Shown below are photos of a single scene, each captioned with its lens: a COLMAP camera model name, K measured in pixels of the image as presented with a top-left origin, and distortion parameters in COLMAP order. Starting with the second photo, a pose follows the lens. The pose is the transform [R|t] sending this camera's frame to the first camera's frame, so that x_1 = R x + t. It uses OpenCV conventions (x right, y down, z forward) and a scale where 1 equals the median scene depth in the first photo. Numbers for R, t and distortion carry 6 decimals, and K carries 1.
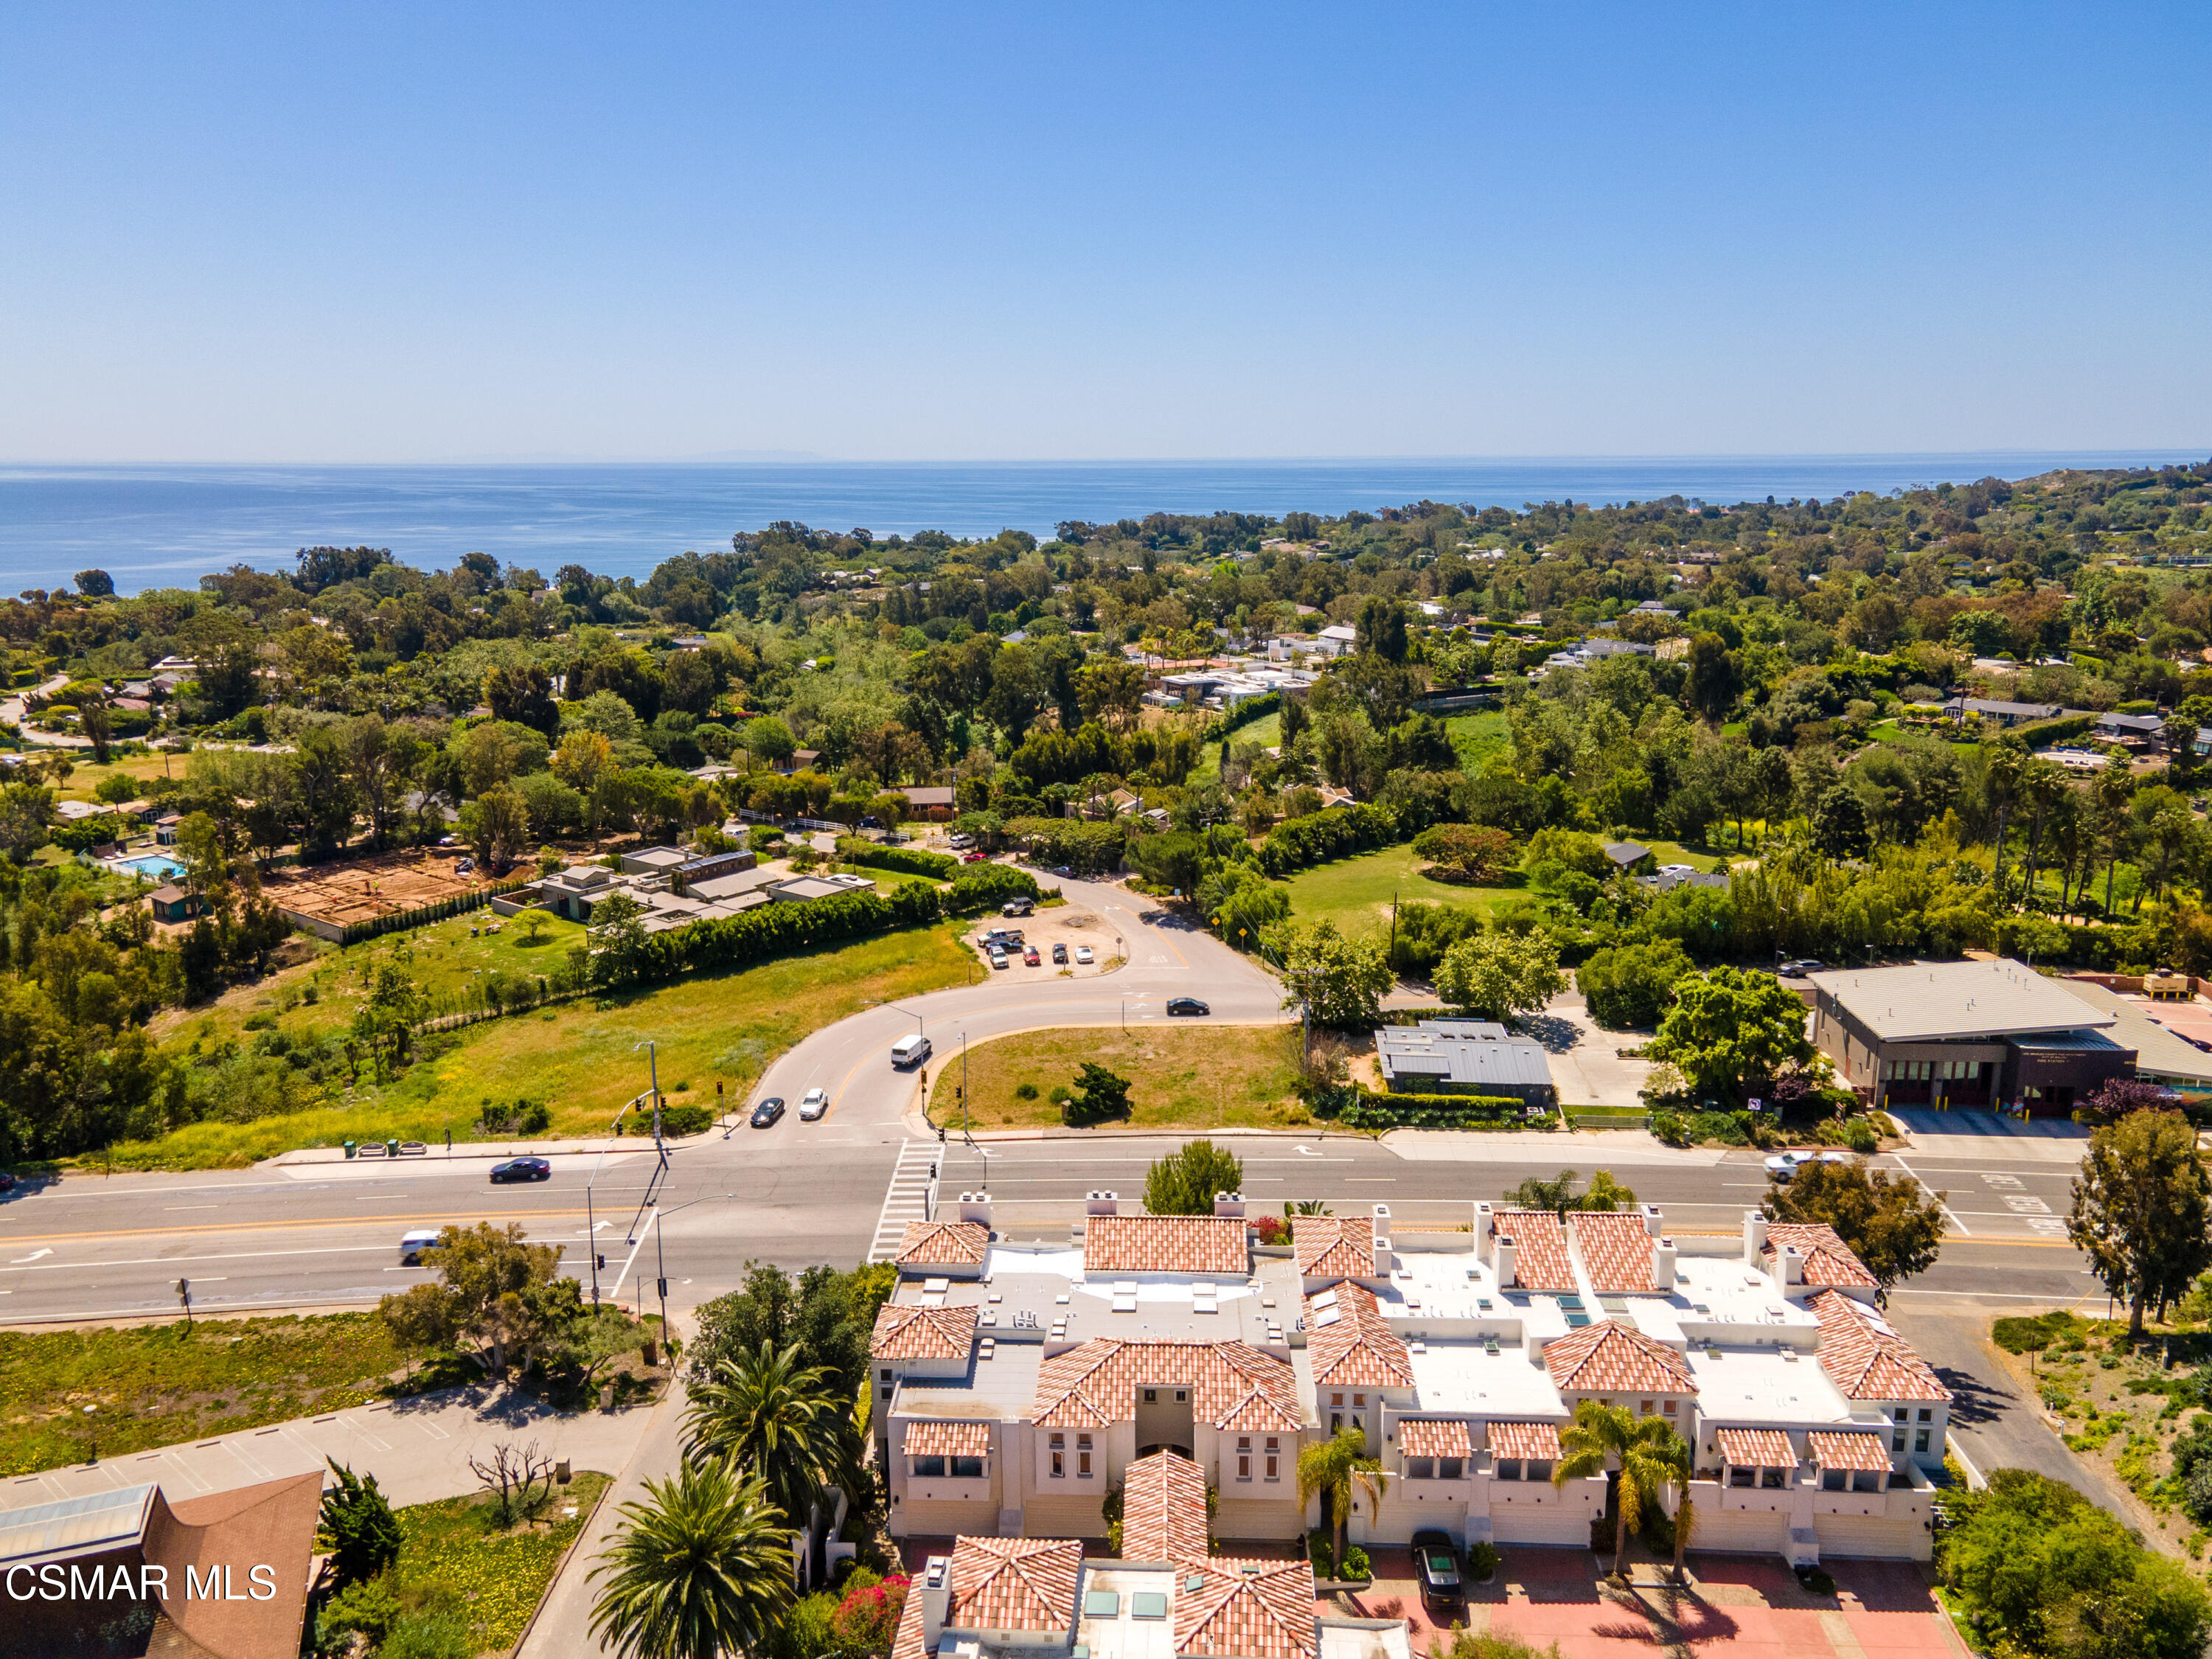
lens RADIAL K [[1604.6, 0, 1078.5], [0, 1604.6, 807.0], [0, 0, 1]] dist [0.018867, 0.036308]
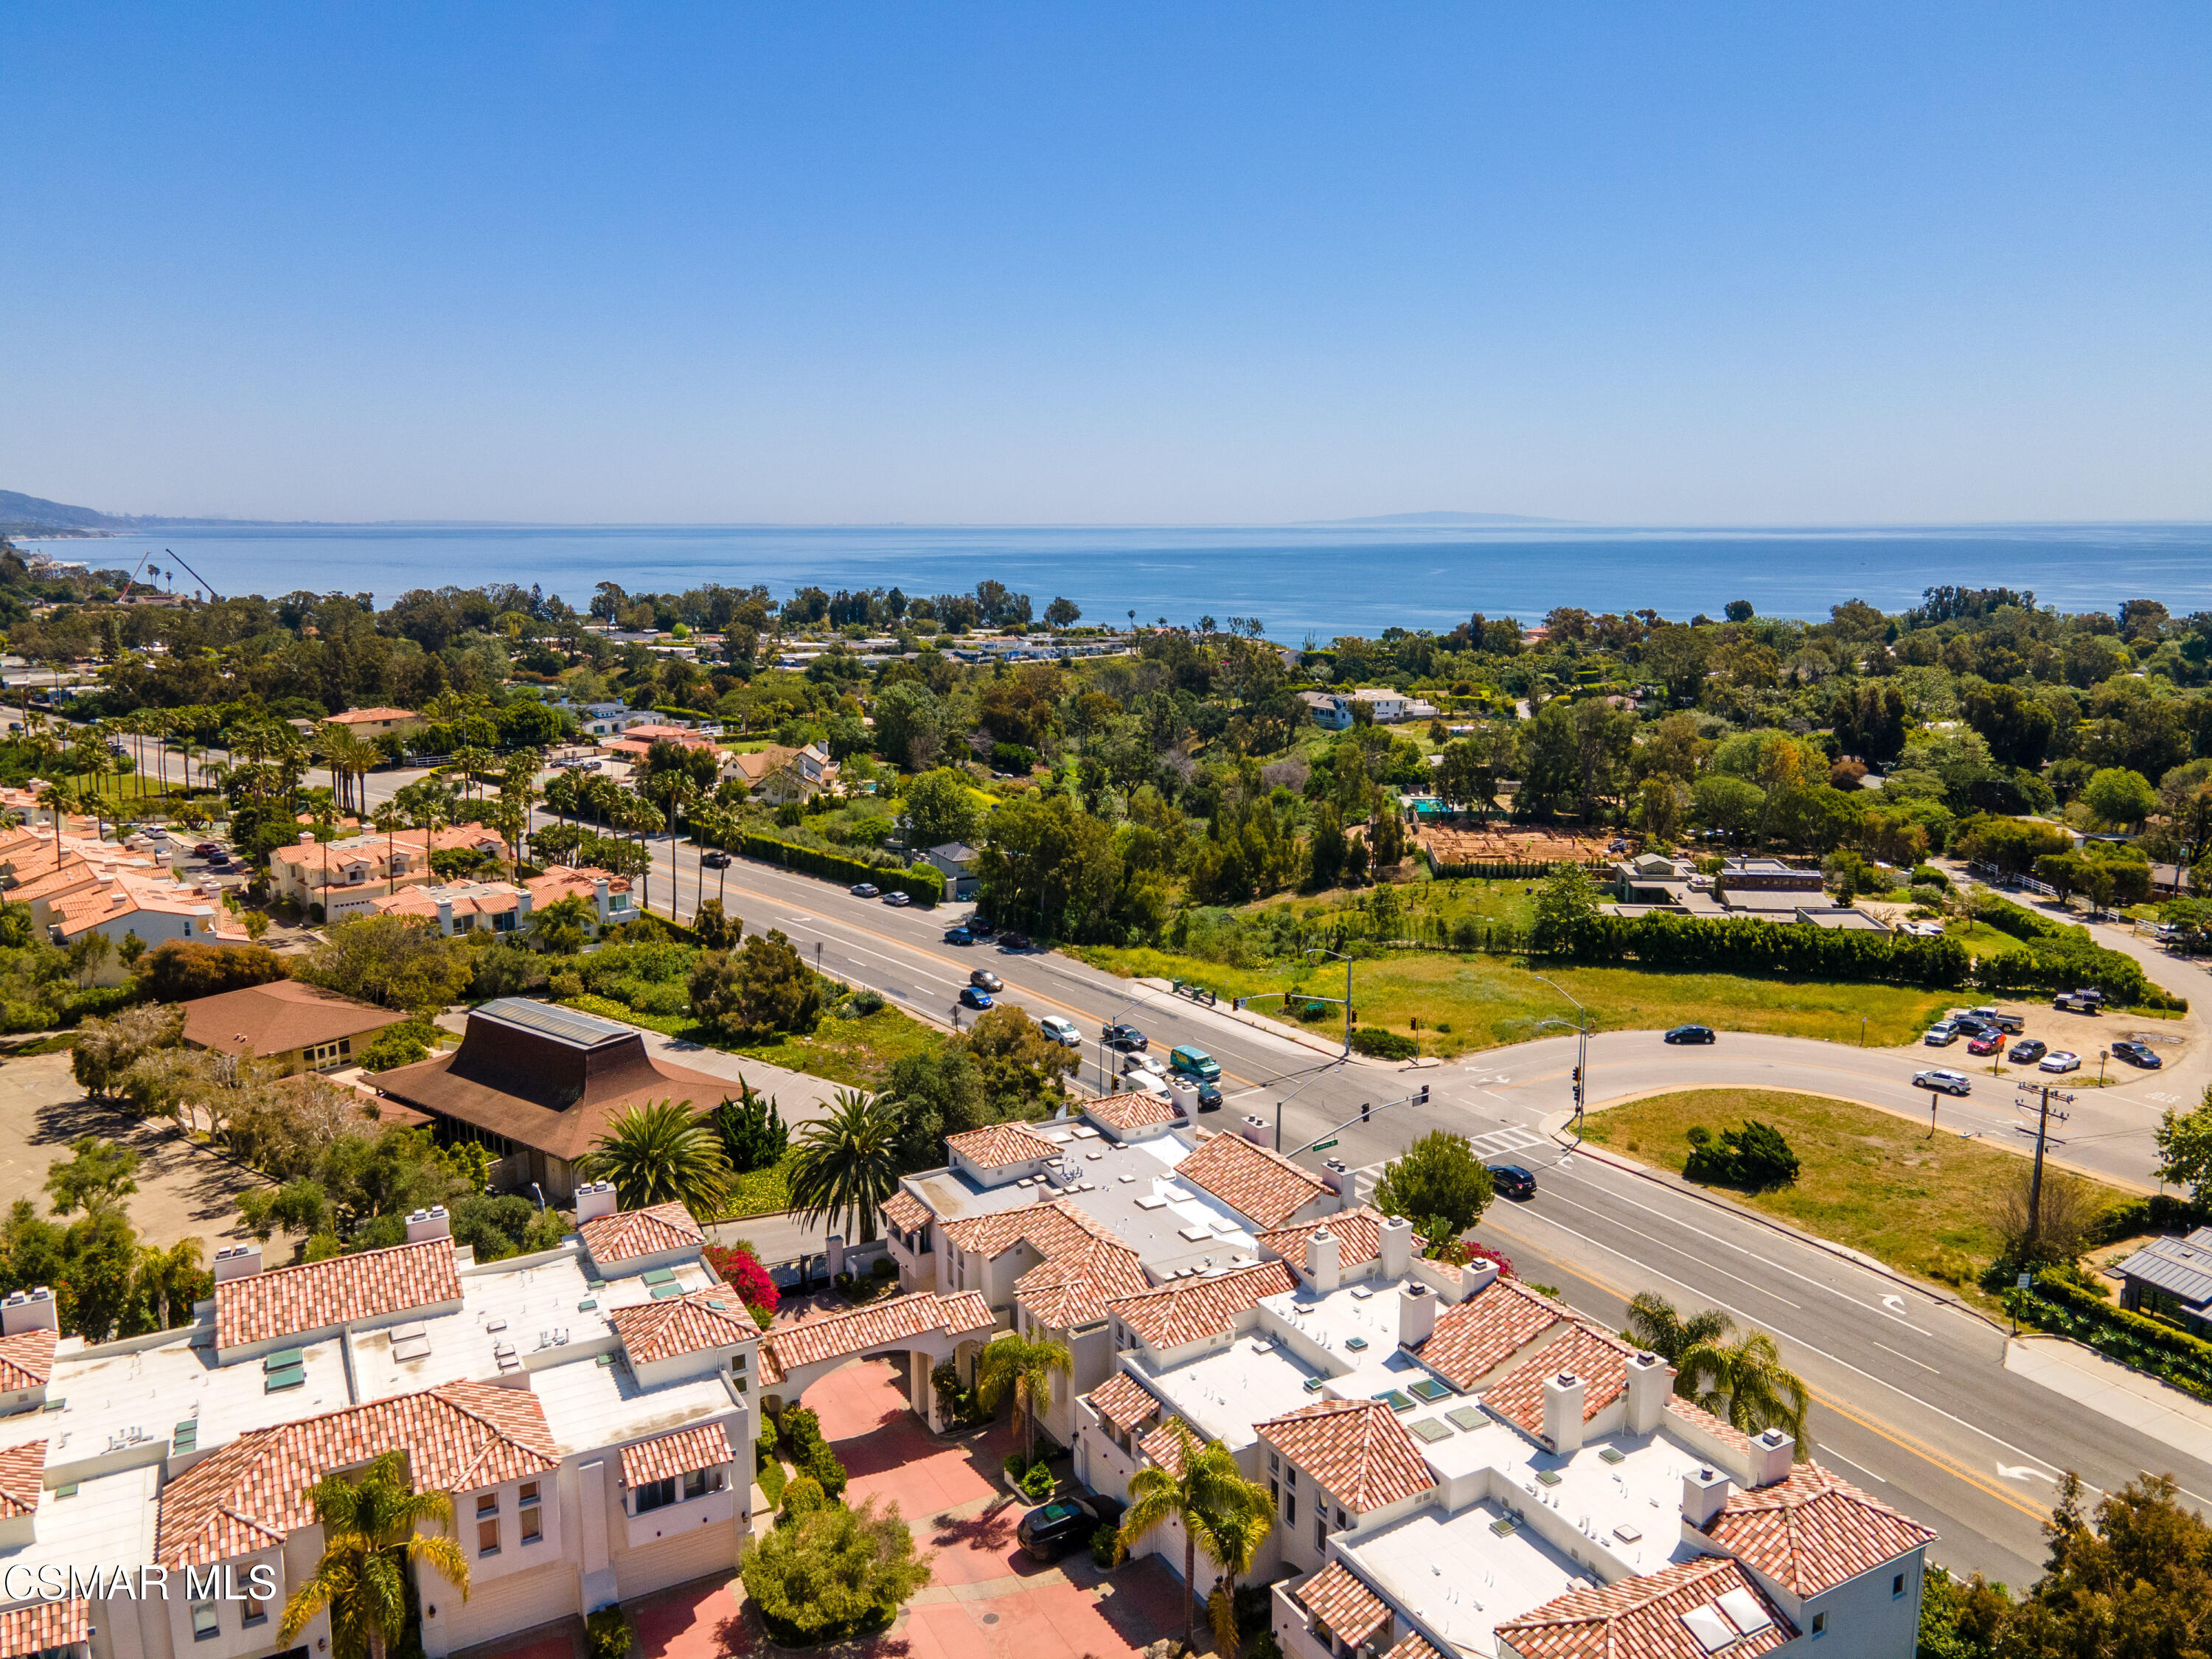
lens RADIAL K [[1604.6, 0, 1121.7], [0, 1604.6, 834.2], [0, 0, 1]] dist [0.018867, 0.036308]
pose [[0.538816, 0.165415, -0.826023, 0.510996], [-0.181714, 0.980271, 0.077772, 0.010937], [0.822592, 0.108195, 0.558244, 0.268877]]
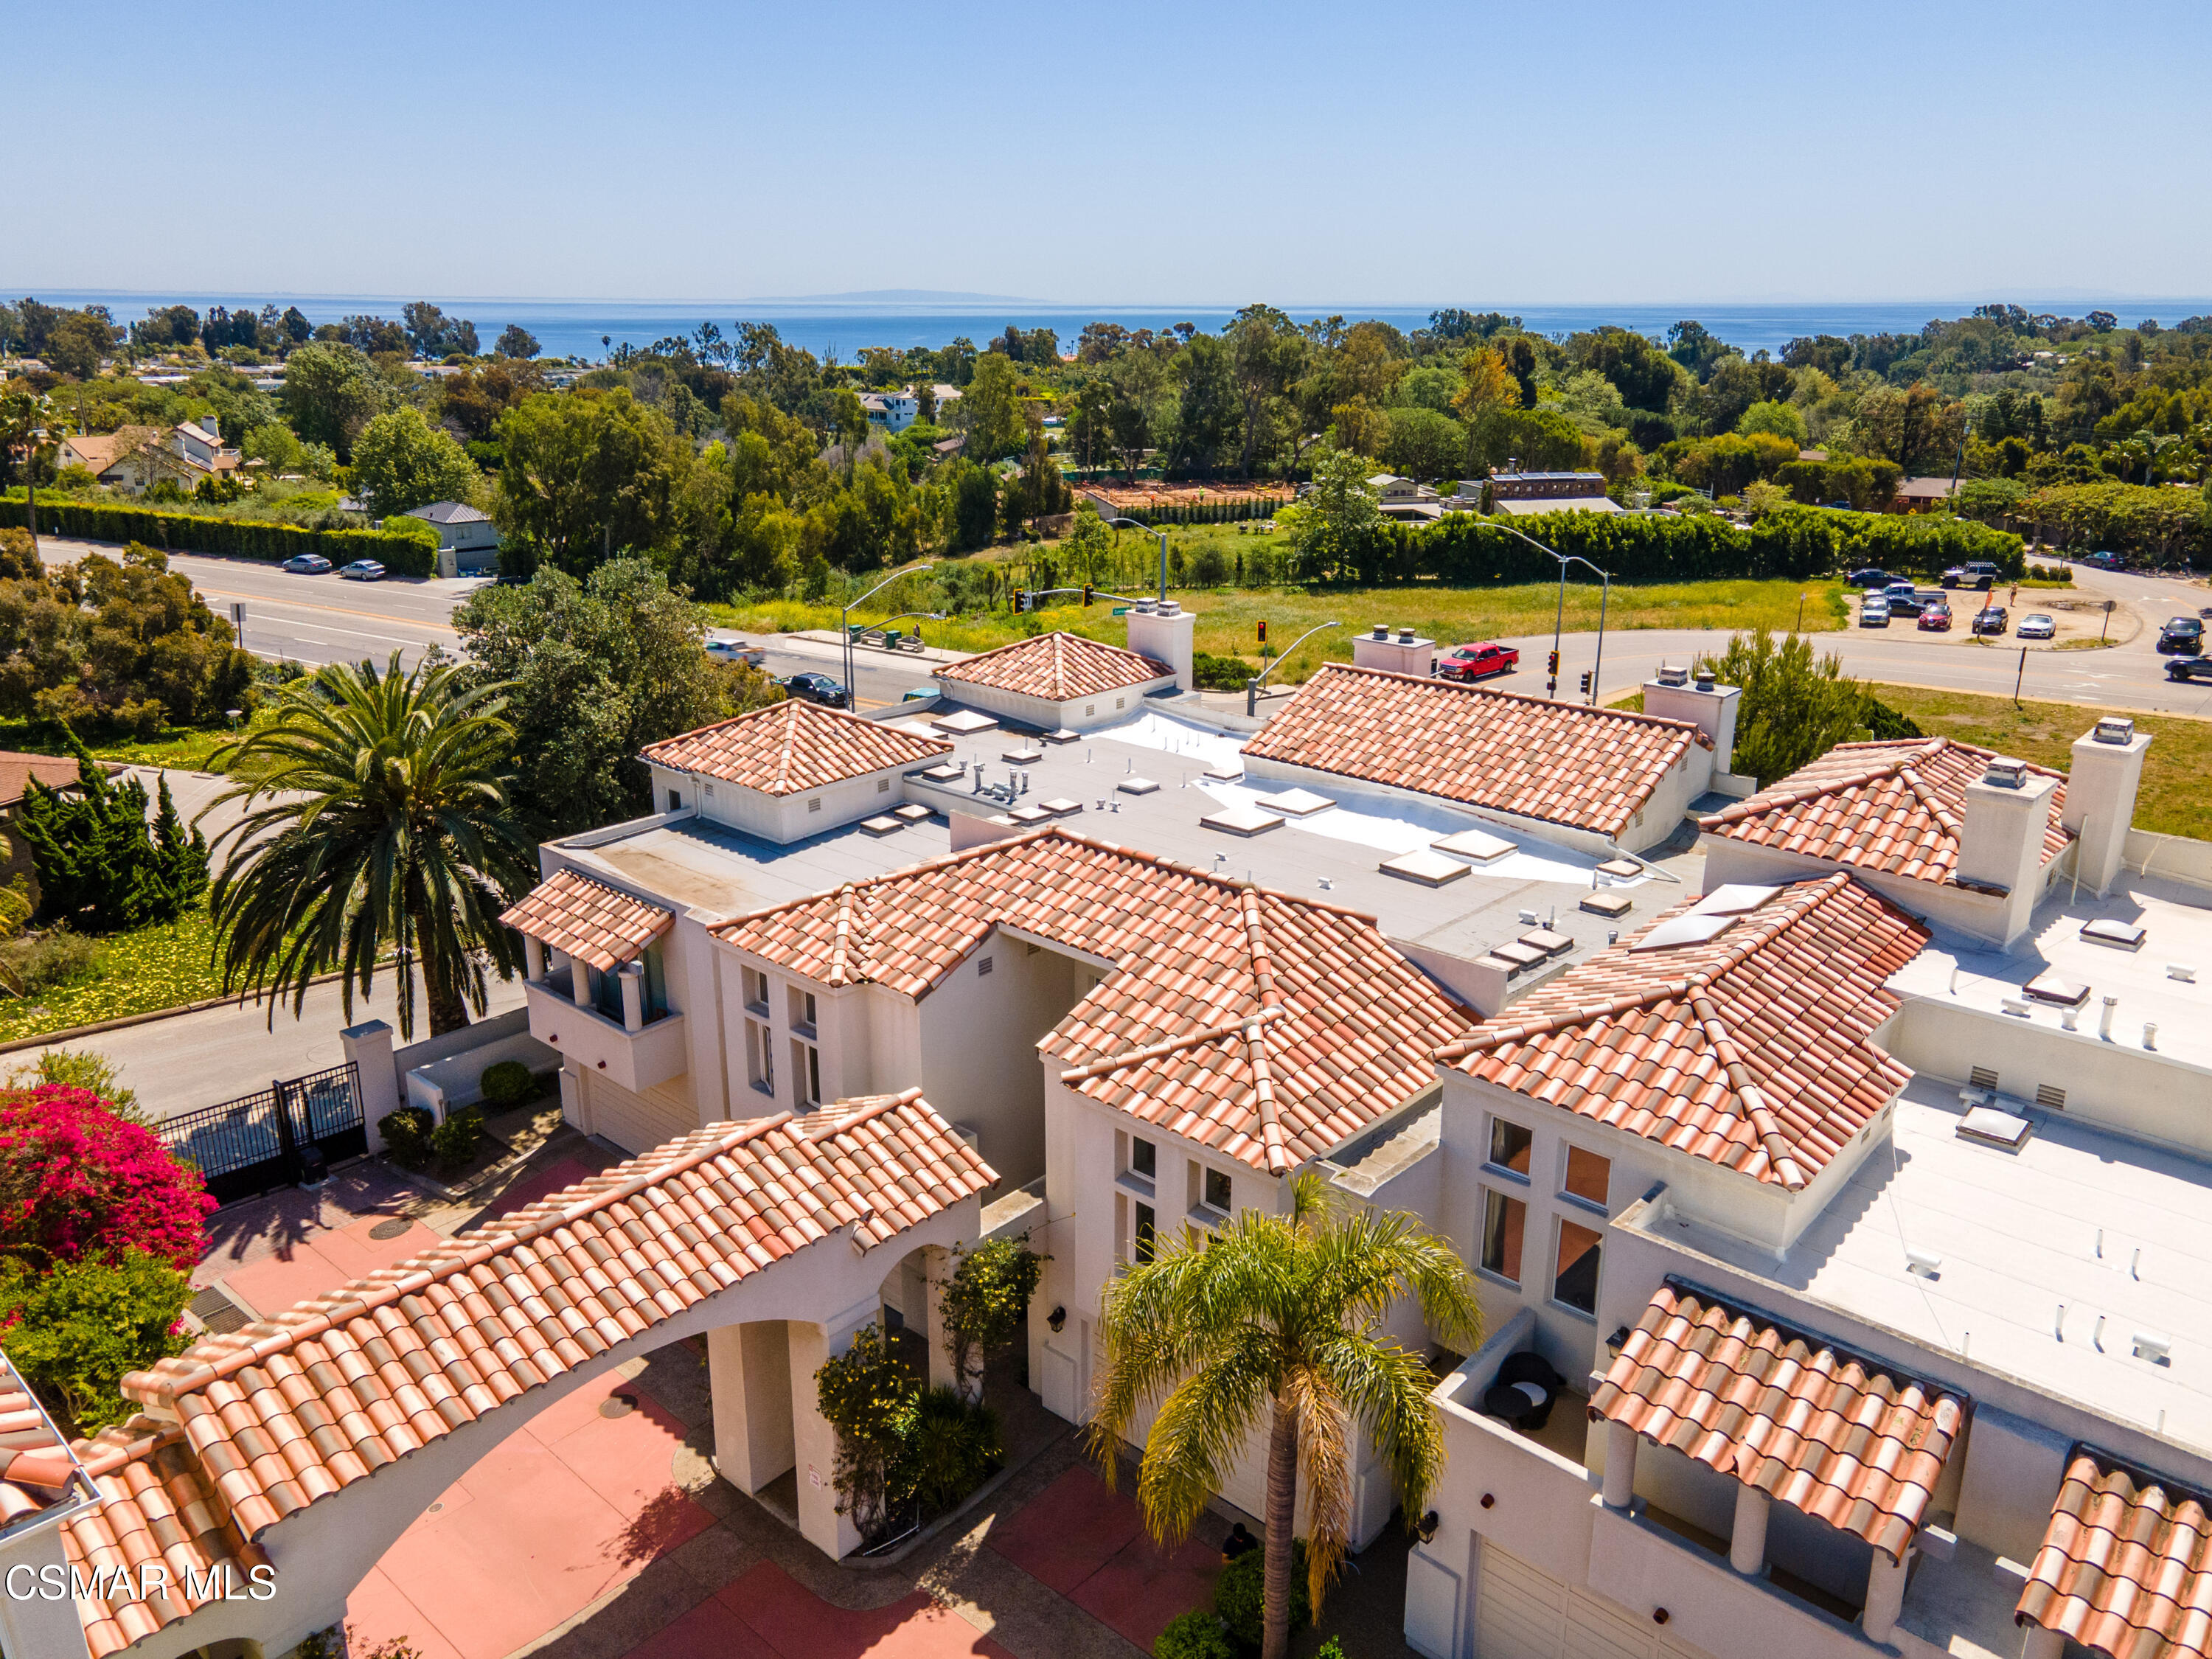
lens RADIAL K [[1604.6, 0, 1123.8], [0, 1604.6, 830.9], [0, 0, 1]] dist [0.018867, 0.036308]
pose [[0.776664, 0.206019, -0.595273, 0.152757], [-0.143727, 0.978035, 0.150967, 0.166736], [0.613300, -0.031694, 0.789214, 0.438638]]
